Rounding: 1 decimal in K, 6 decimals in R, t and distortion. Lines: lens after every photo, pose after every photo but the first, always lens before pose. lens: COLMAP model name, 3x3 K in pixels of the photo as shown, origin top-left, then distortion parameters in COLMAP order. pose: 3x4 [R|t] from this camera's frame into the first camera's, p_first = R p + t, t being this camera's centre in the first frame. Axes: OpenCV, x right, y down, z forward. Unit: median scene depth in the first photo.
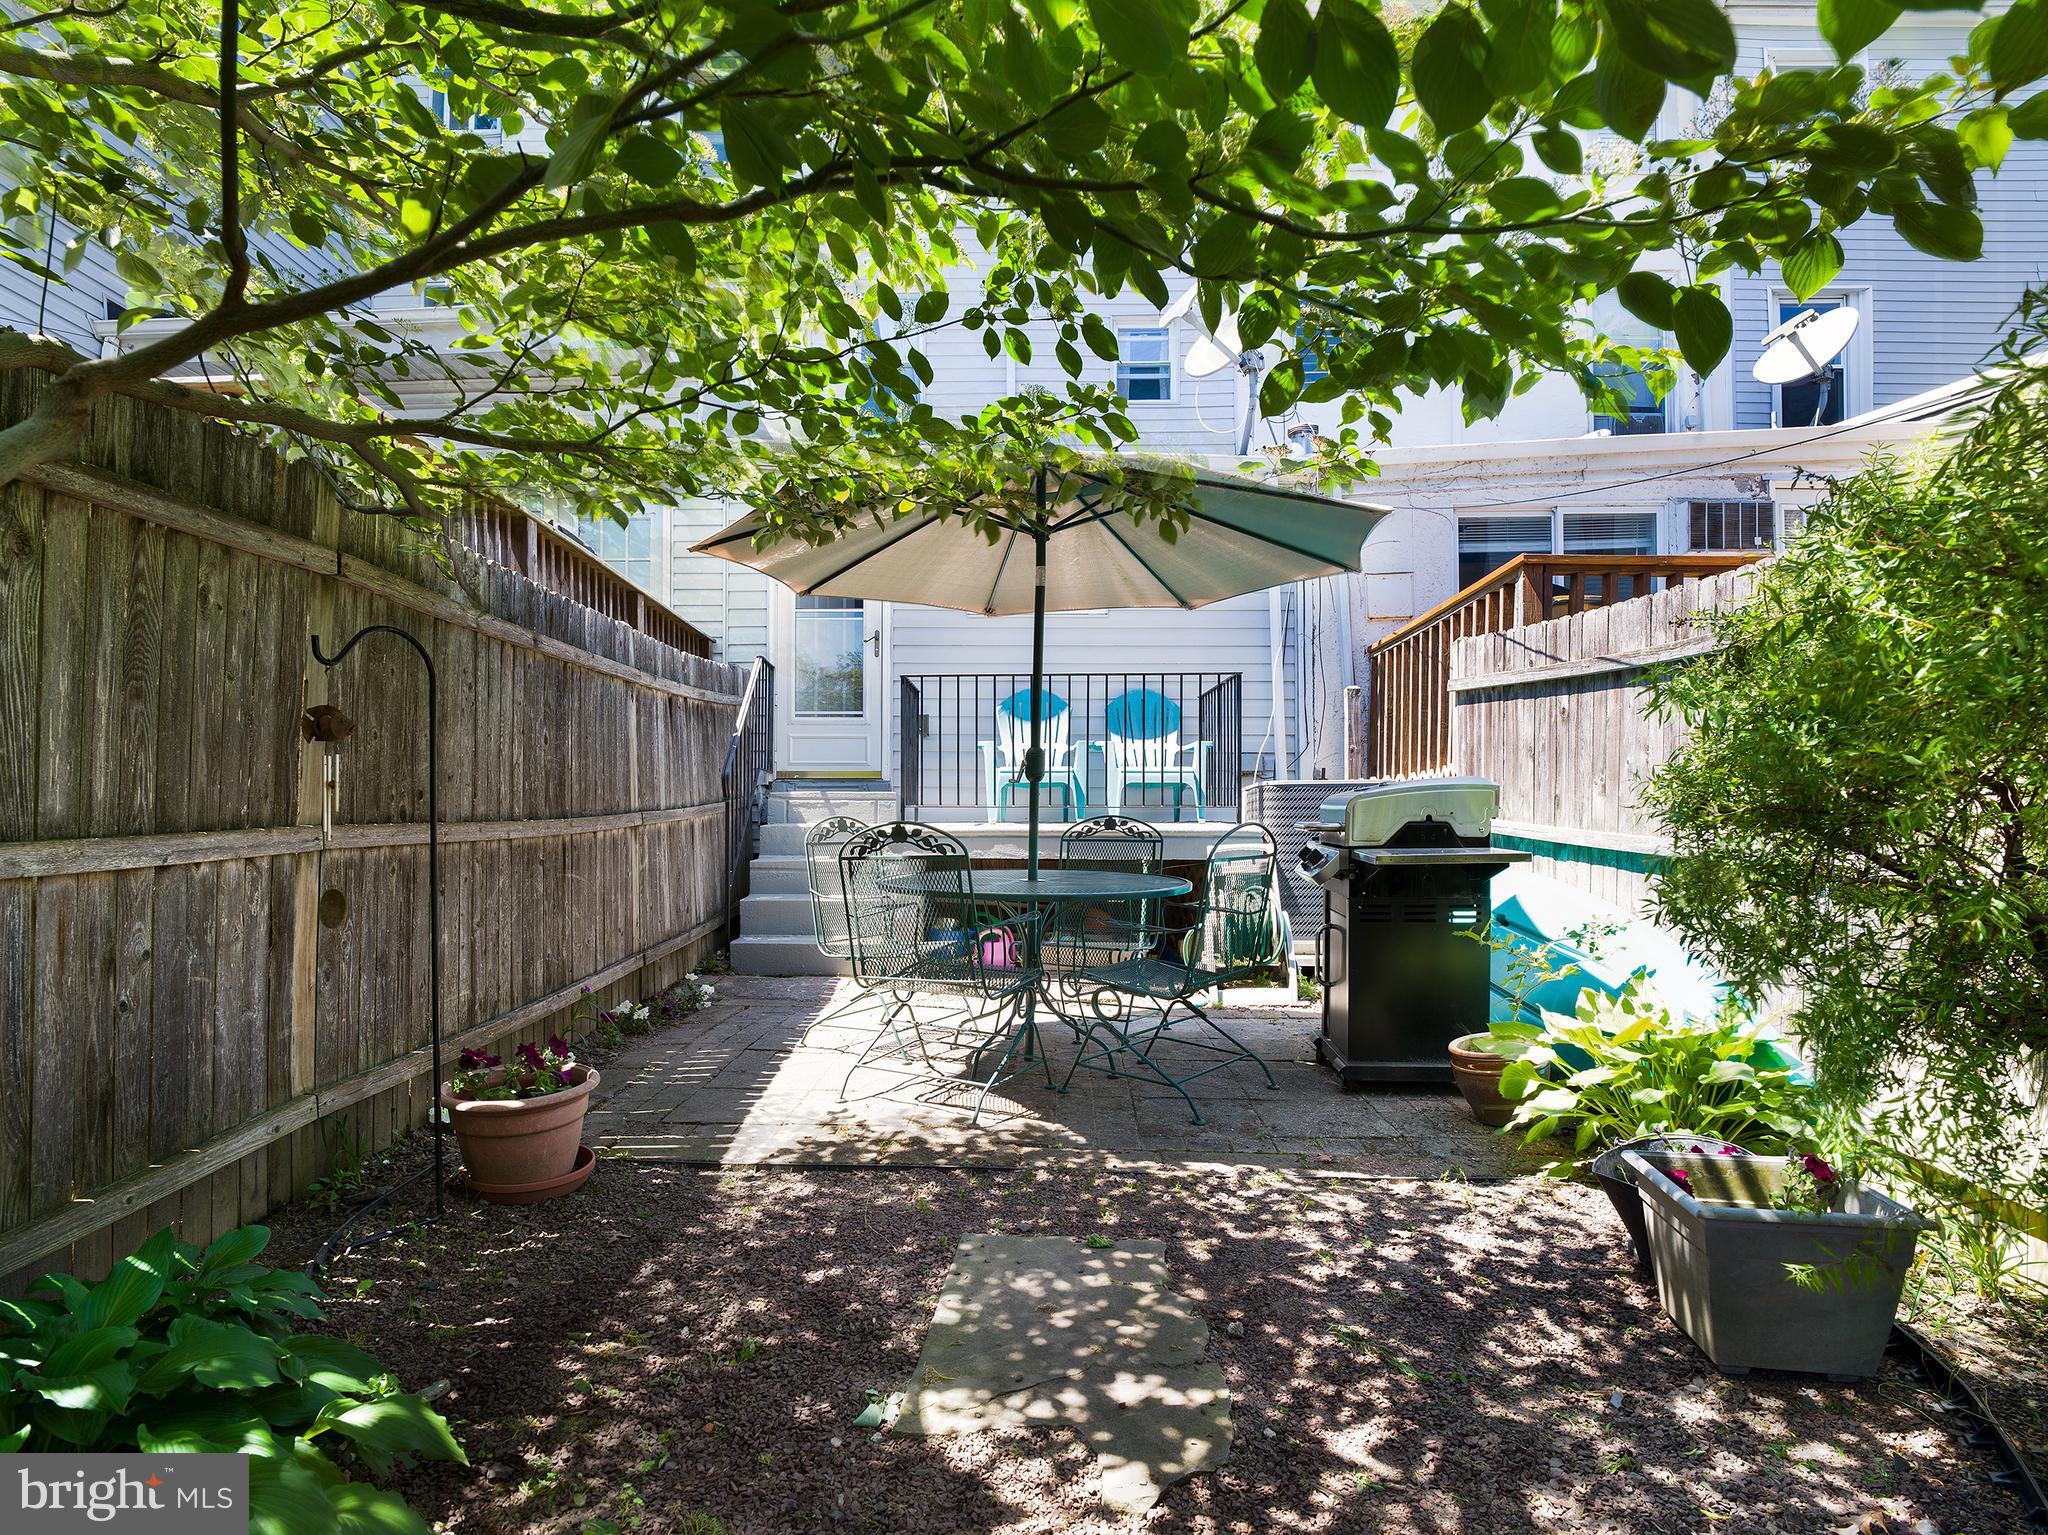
lens RADIAL K [[1647.8, 0, 1024.0], [0, 1647.8, 767.5], [0, 0, 1]] dist [0.034903, -0.239509]
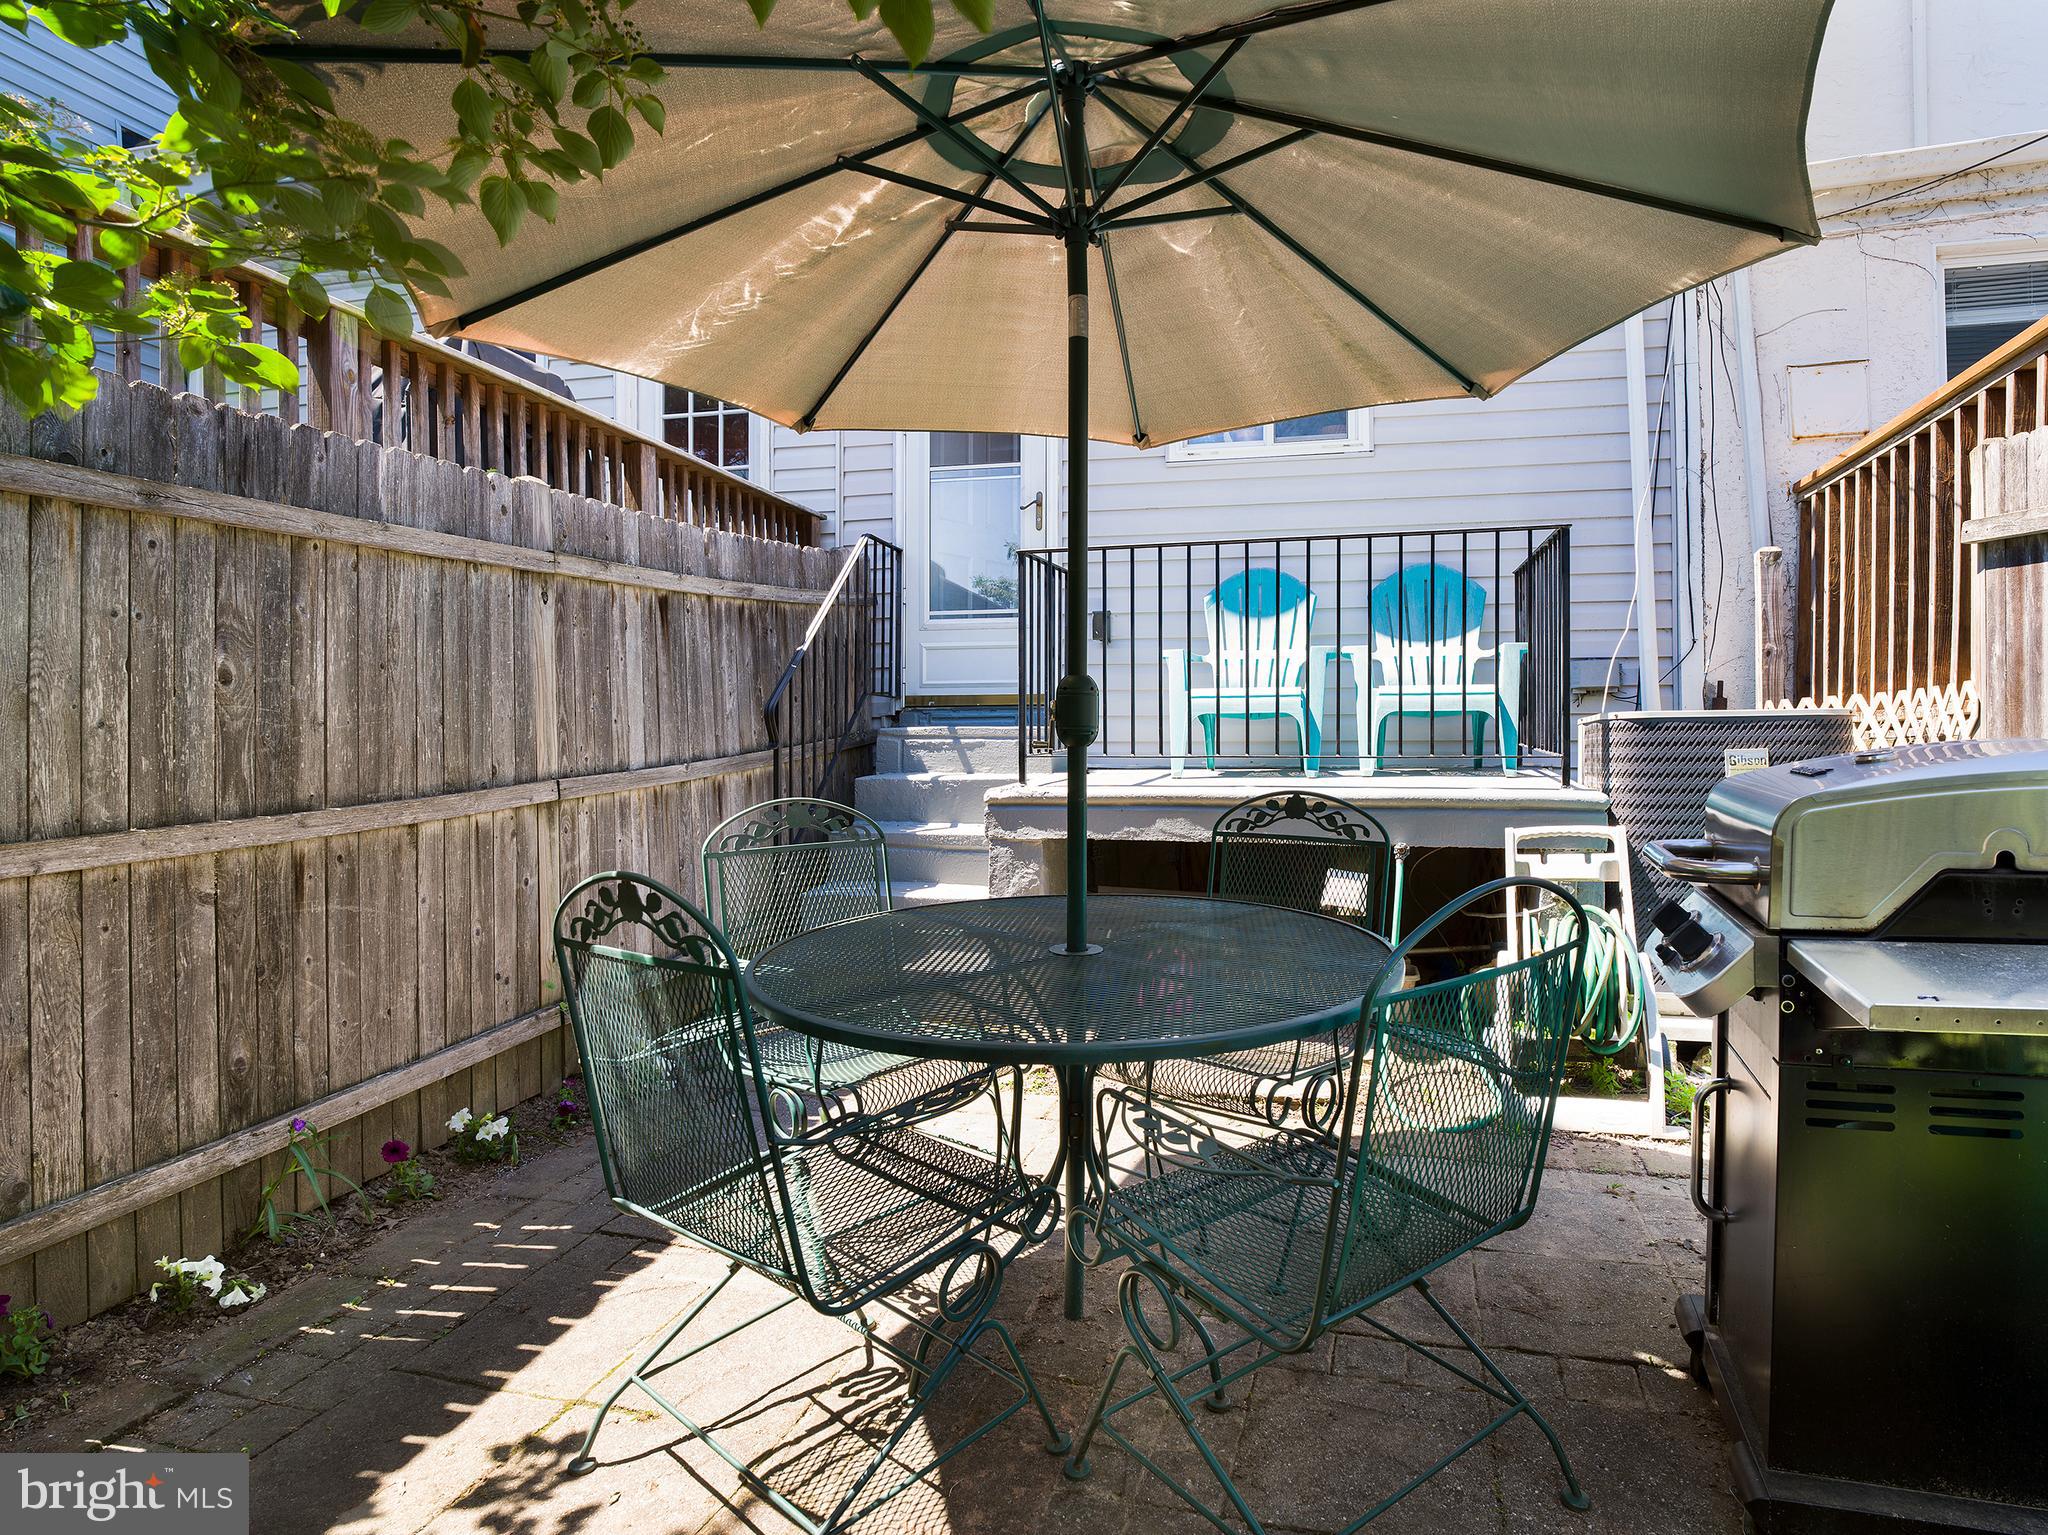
lens RADIAL K [[1647.8, 0, 1024.0], [0, 1647.8, 767.5], [0, 0, 1]] dist [0.034903, -0.239509]
pose [[0.975691, -0.005663, -0.219078, 0.067062], [0.019067, 0.998069, 0.059118, -0.009763], [0.218320, -0.061858, 0.973915, 0.366951]]
